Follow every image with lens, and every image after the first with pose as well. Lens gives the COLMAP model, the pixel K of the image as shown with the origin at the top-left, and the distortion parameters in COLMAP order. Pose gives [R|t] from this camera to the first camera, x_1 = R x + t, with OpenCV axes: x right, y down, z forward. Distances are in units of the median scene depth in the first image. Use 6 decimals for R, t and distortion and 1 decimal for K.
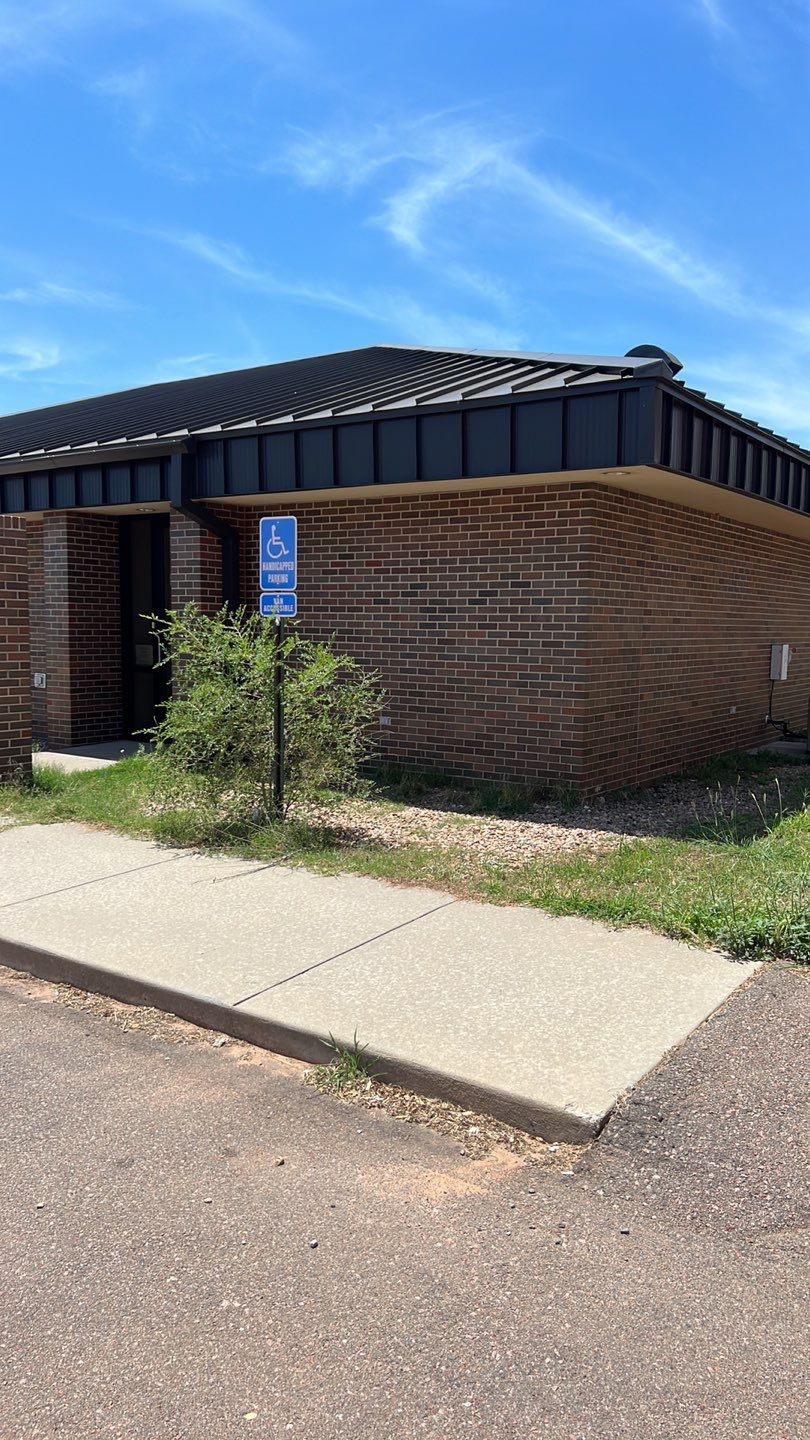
lens RADIAL K [[1040.5, 0, 406.0], [0, 1040.5, 739.3], [0, 0, 1]] dist [0.062157, -0.073652]
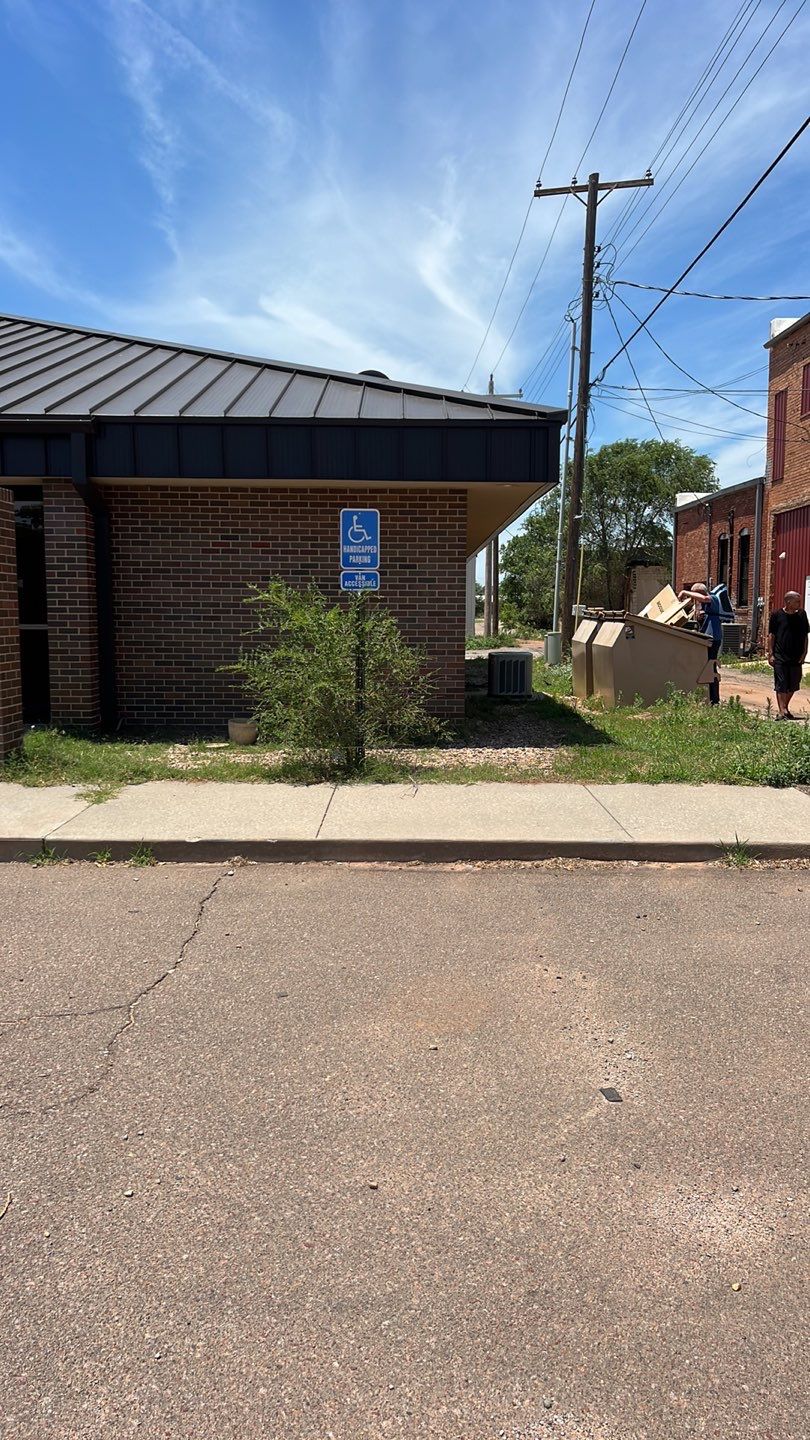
lens RADIAL K [[1040.5, 0, 419.7], [0, 1040.5, 744.3], [0, 0, 1]] dist [0.062157, -0.073652]
pose [[0.810034, -0.085231, 0.580156, -0.792182], [0.073596, 0.996334, 0.043614, 0.014376], [-0.581746, 0.007368, 0.813337, -0.036051]]
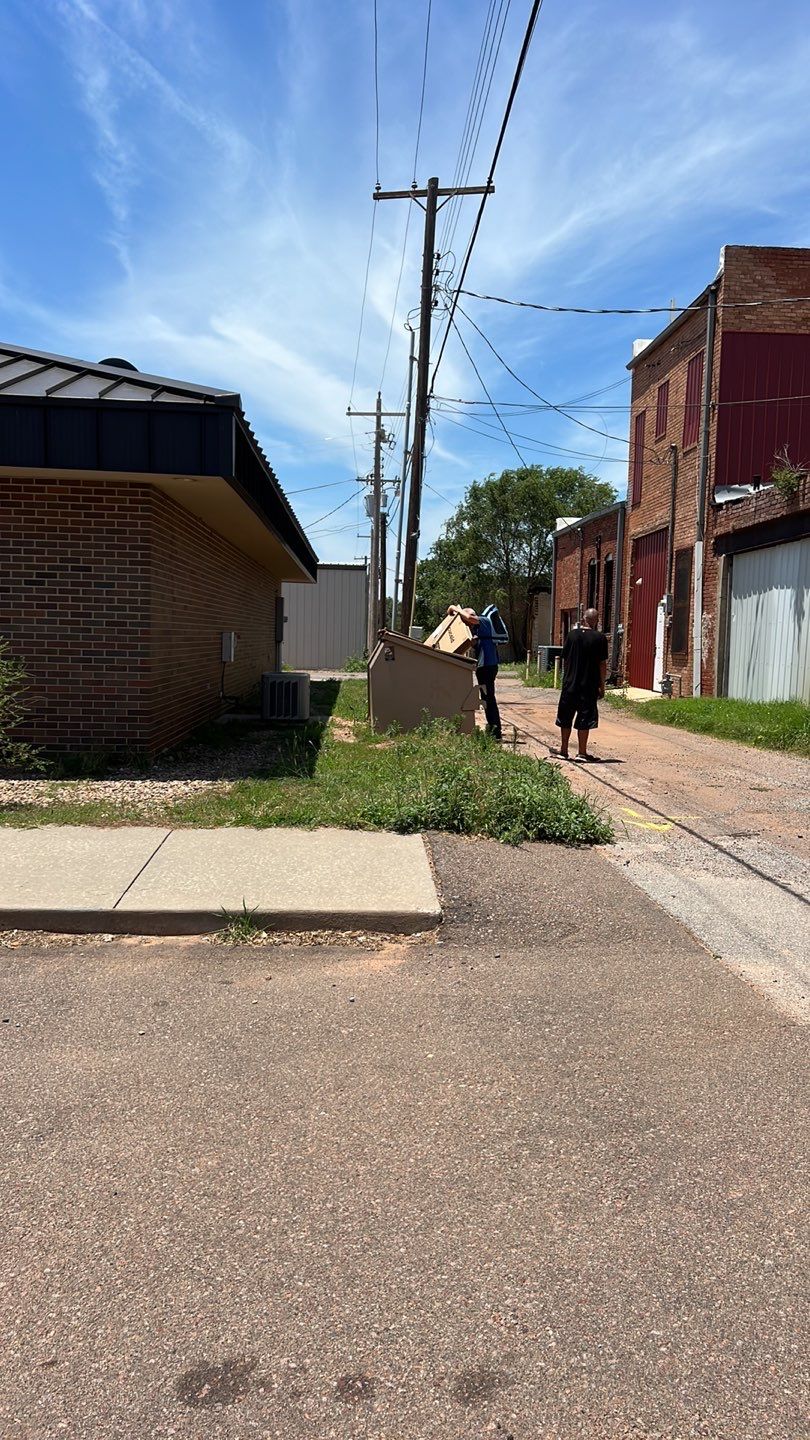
lens RADIAL K [[1040.5, 0, 420.1], [0, 1040.5, 744.7], [0, 0, 1]] dist [0.062157, -0.073652]
pose [[0.779130, -0.057886, 0.624184, -0.386788], [0.054057, 0.998222, 0.025098, 0.034284], [-0.624527, 0.014187, 0.780874, -0.099481]]
